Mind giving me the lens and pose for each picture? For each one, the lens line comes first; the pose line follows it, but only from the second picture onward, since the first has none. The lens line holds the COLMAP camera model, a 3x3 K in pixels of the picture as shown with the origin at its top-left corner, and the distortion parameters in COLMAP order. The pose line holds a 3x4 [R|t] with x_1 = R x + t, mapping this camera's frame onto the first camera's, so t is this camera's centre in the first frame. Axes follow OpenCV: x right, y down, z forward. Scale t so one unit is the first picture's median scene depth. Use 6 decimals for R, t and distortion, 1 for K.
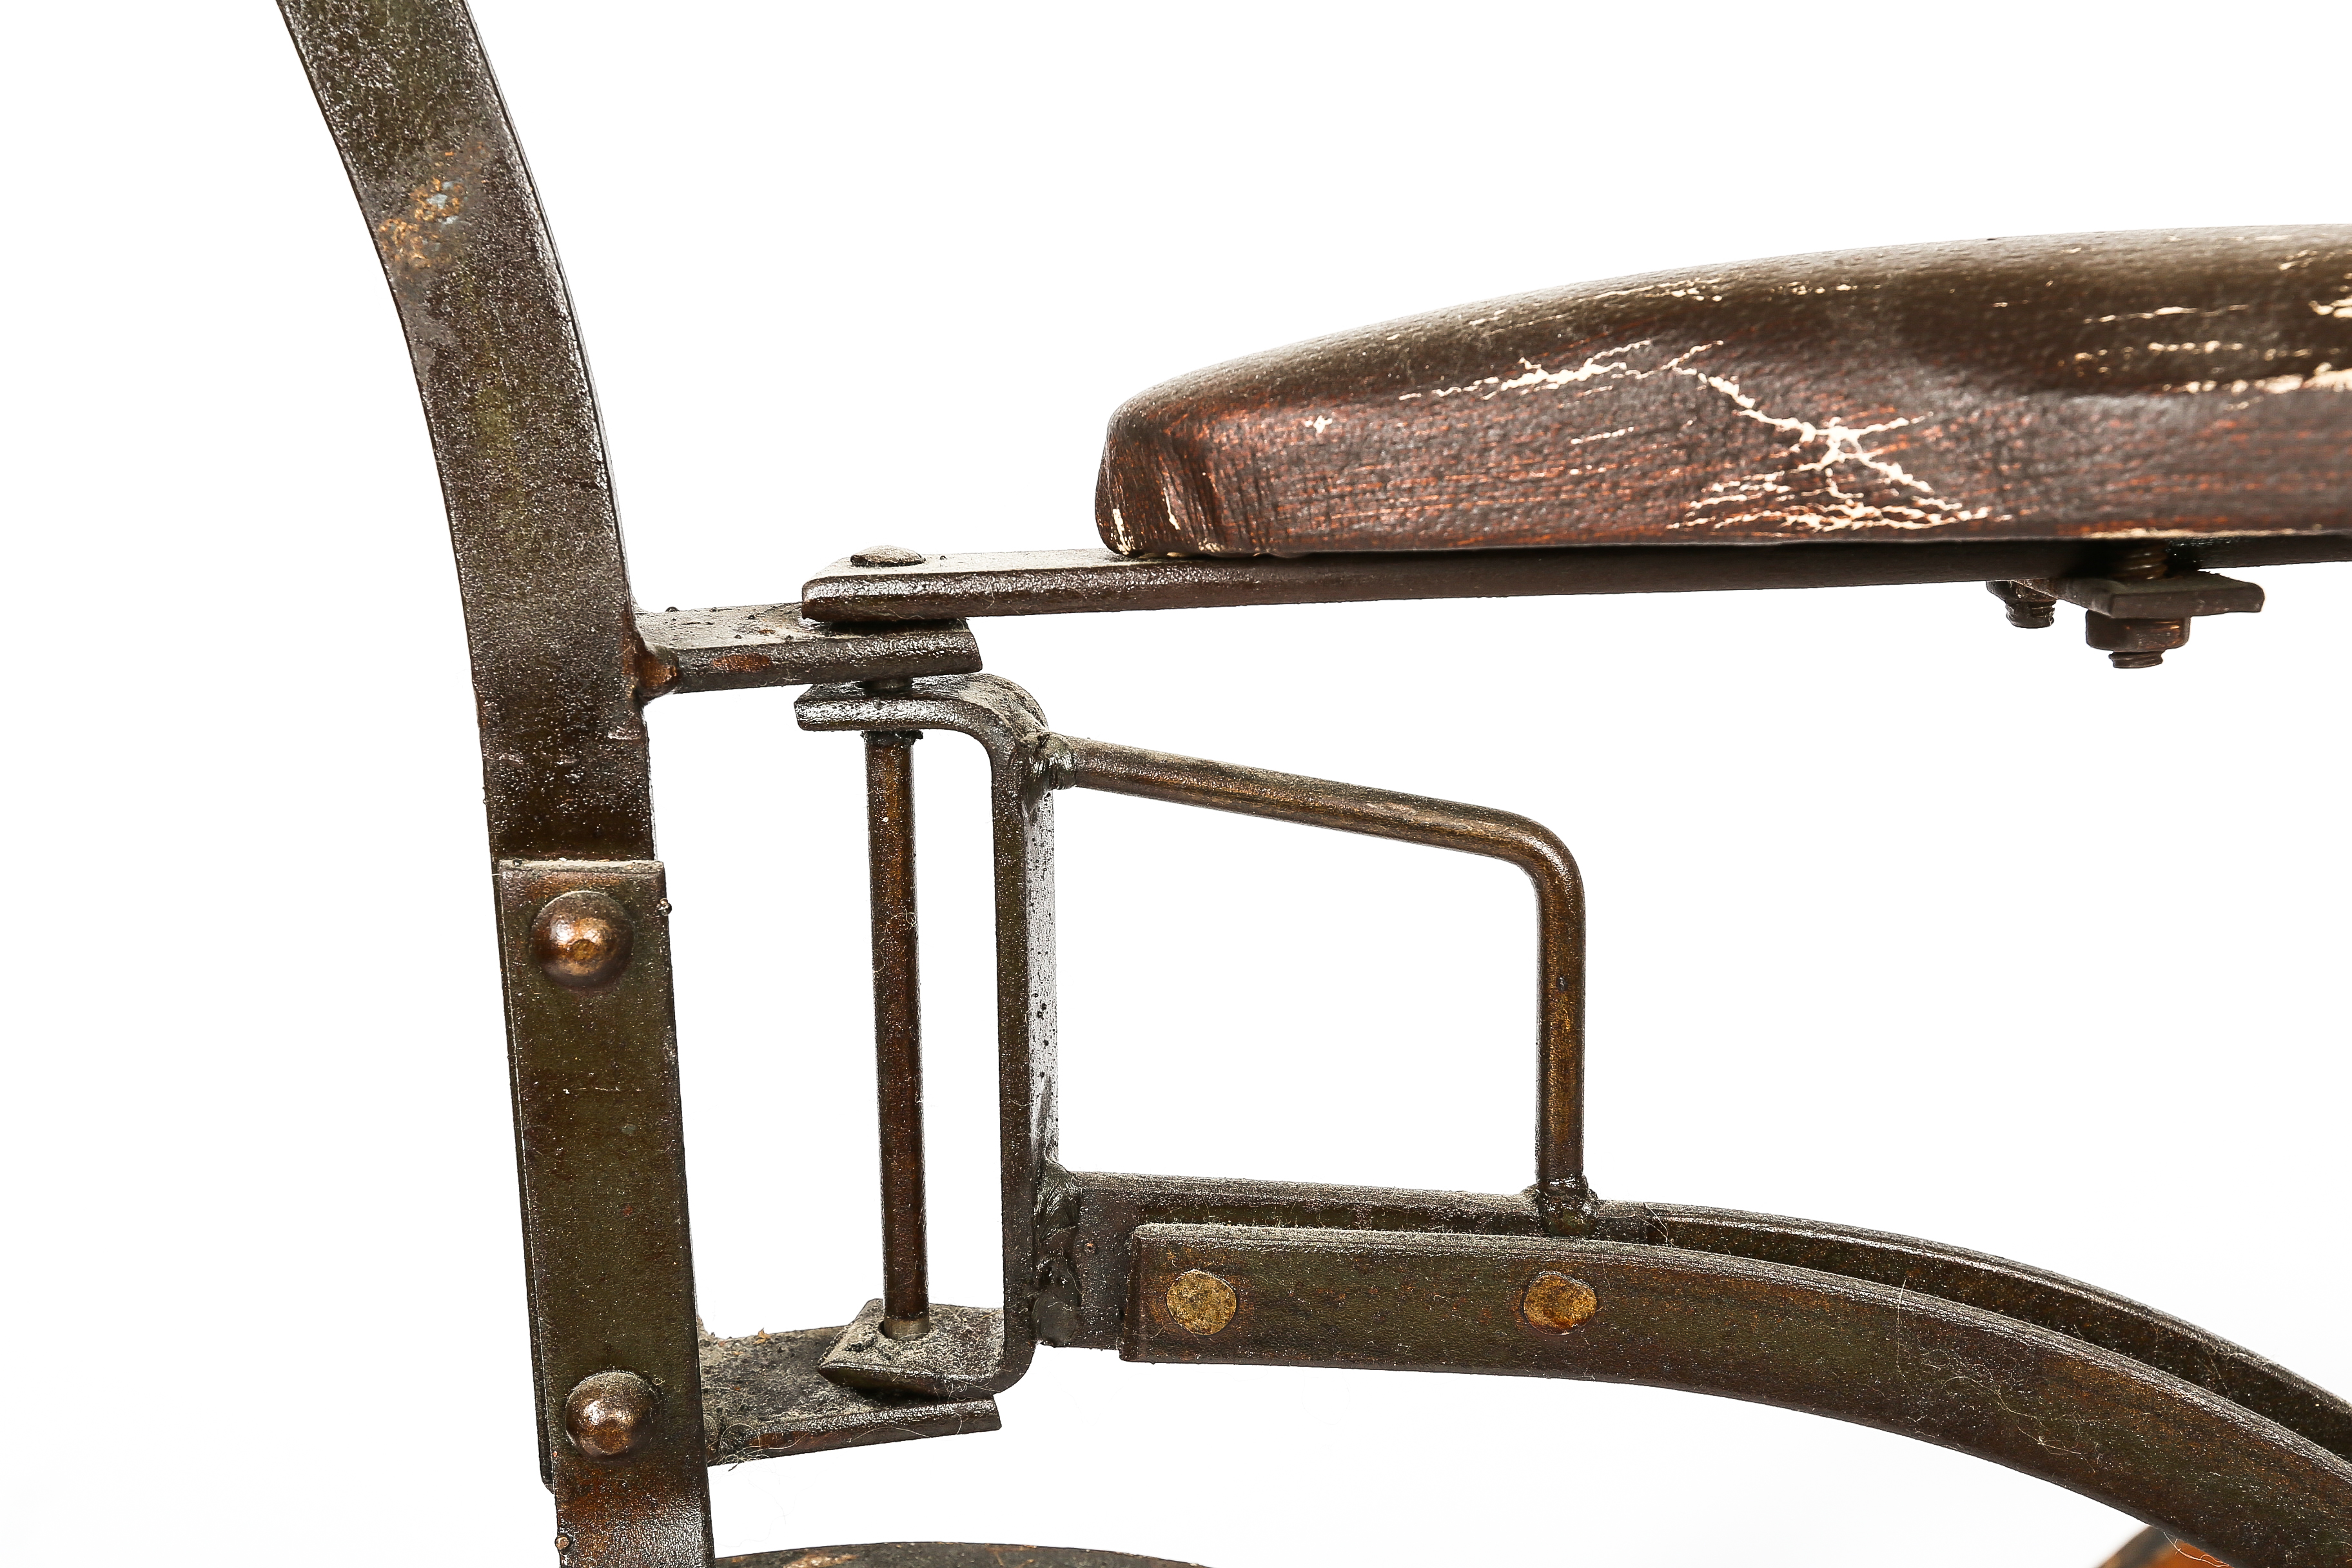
lens RADIAL K [[2328.2, 0, 1176.0], [0, 2328.2, 784.0], [0, 0, 1]] dist [0.043259, 0.022135]
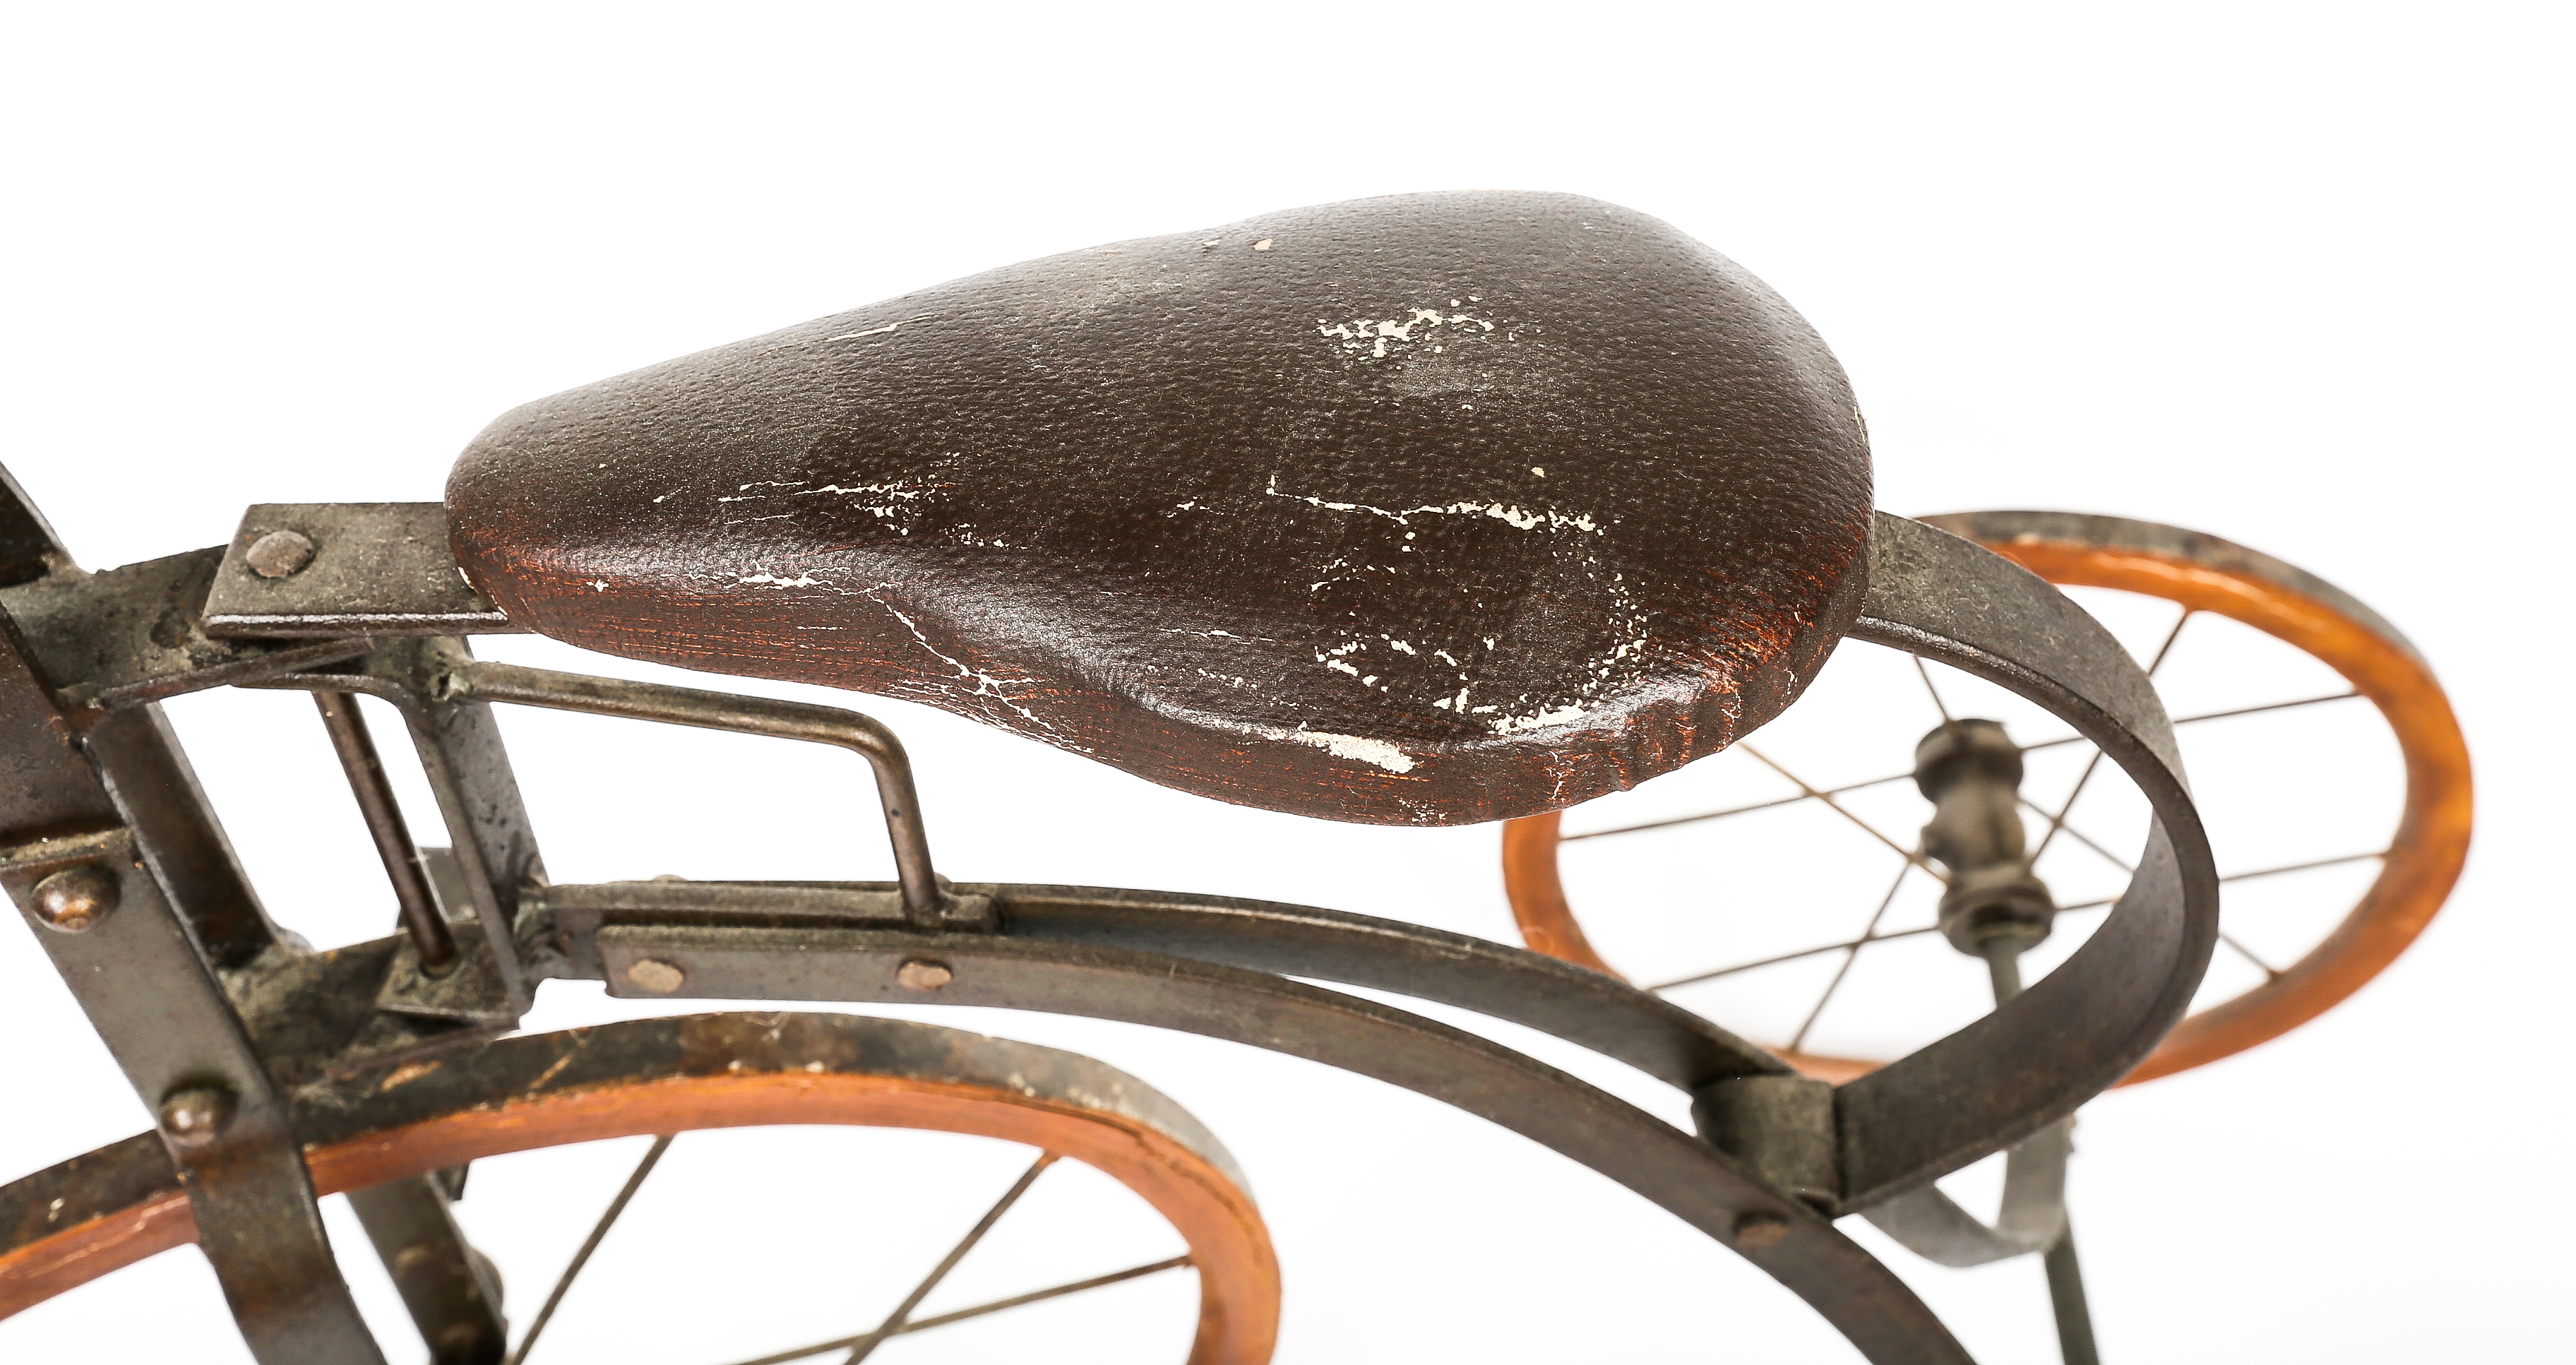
lens RADIAL K [[2530.1, 0, 1286.8], [0, 2530.1, 647.8], [0, 0, 1]] dist [0.000661, 0.296257]
pose [[0.997479, -0.036308, 0.060976, 0.297241], [-0.003459, 0.833317, 0.552784, -0.756416], [-0.070883, -0.551601, 0.831091, -0.118760]]
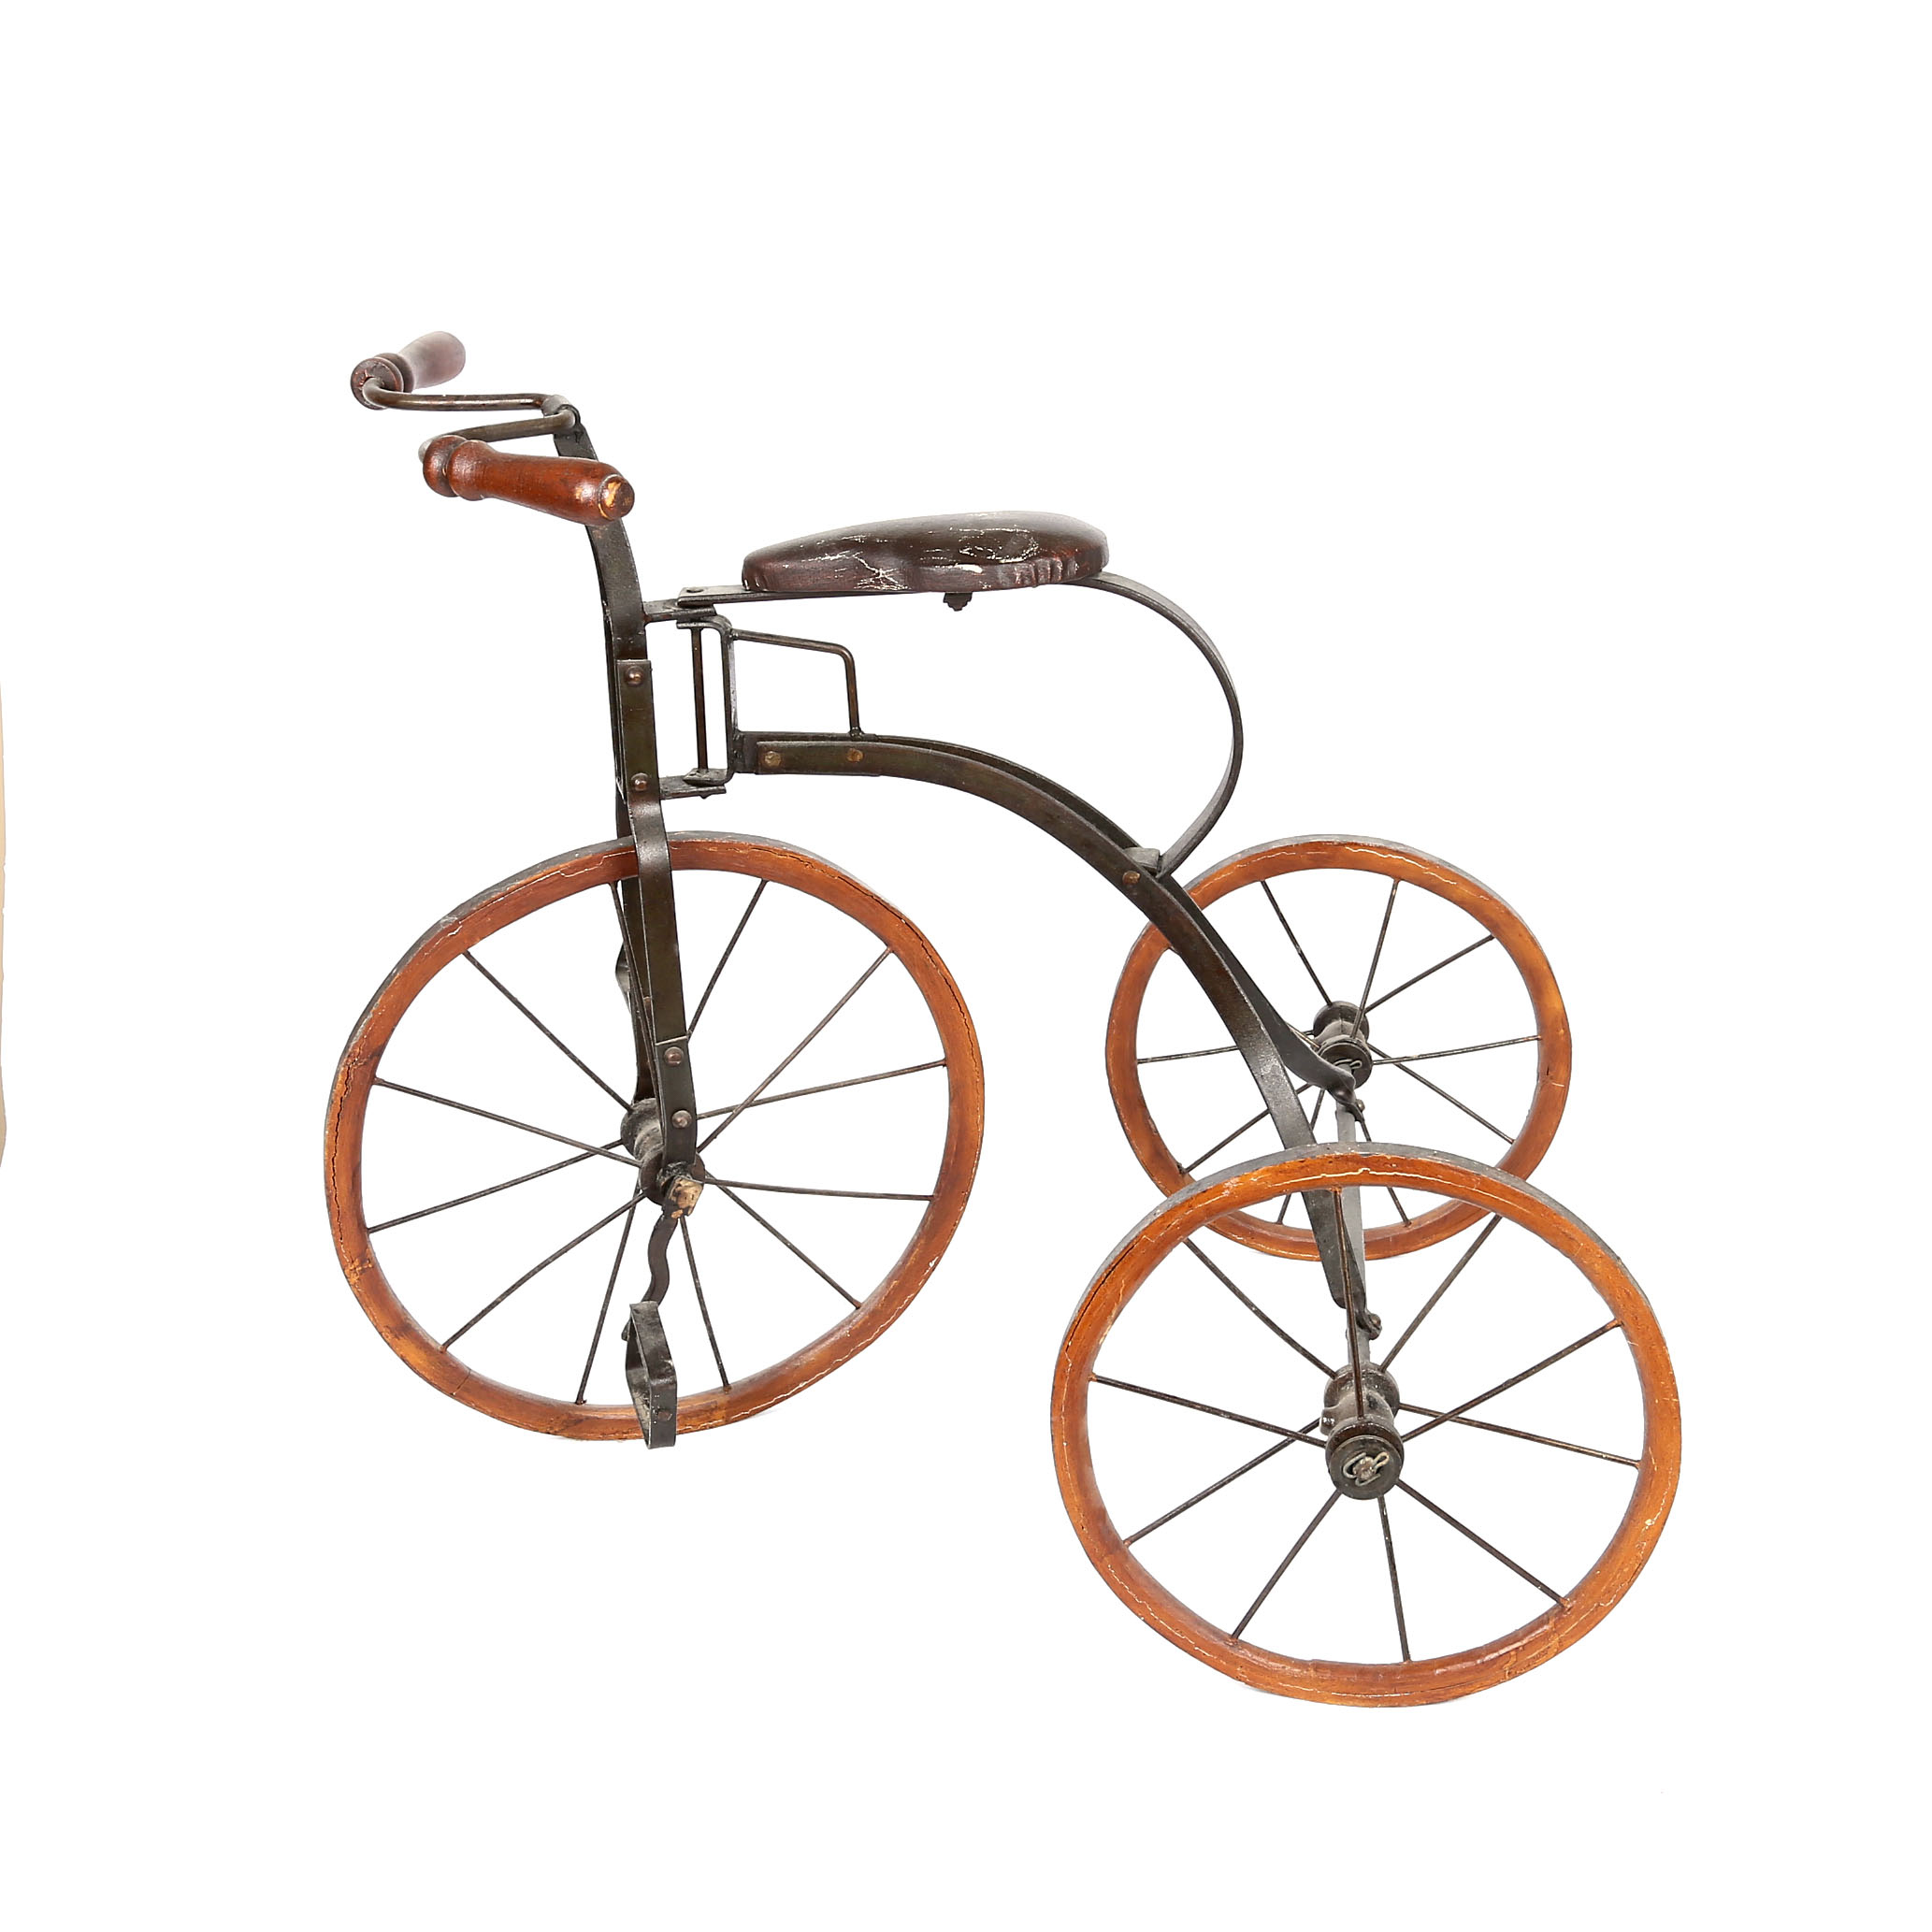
lens RADIAL K [[3105.9, 0, 966.0], [0, 3105.9, 966.0], [0, 0, 1]] dist [0.020735, 0.041209]
pose [[0.999521, -0.027828, 0.013517, 0.289471], [0.025684, 0.989974, 0.138897, -0.193890], [-0.017247, -0.138484, 0.990215, -4.912673]]
